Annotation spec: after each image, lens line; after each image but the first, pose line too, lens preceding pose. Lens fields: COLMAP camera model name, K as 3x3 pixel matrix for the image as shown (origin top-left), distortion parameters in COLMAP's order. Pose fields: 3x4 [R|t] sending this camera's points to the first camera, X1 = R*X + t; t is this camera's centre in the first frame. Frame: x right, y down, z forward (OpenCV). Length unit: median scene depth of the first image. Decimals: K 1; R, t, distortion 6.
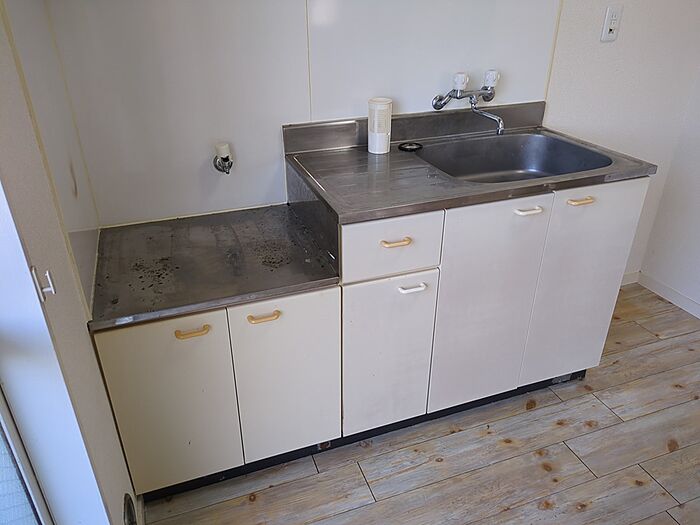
lens RADIAL K [[532.3, 0, 352.5], [0, 532.3, 259.8], [0, 0, 1]] dist [0.048557, -0.038812]
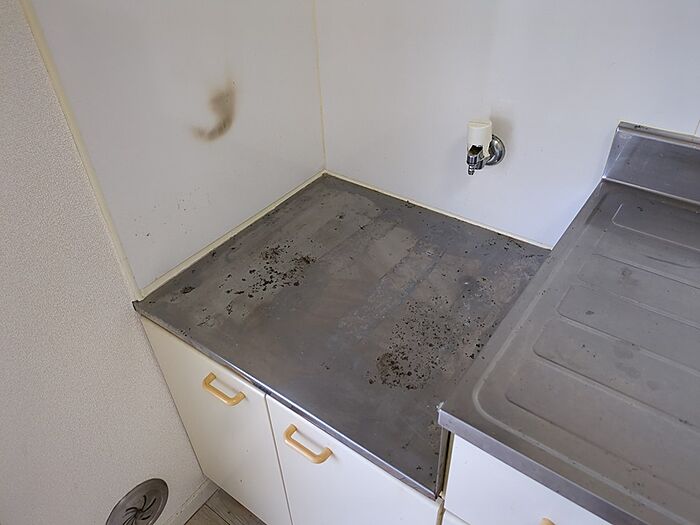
lens RADIAL K [[532.3, 0, 351.3], [0, 532.3, 268.3], [0, 0, 1]] dist [0.048557, -0.038812]
pose [[0.551749, 0.518191, -0.653491, 0.123613], [-0.362626, 0.854667, 0.371547, -0.245084], [0.751050, 0.031972, 0.659471, 0.540113]]
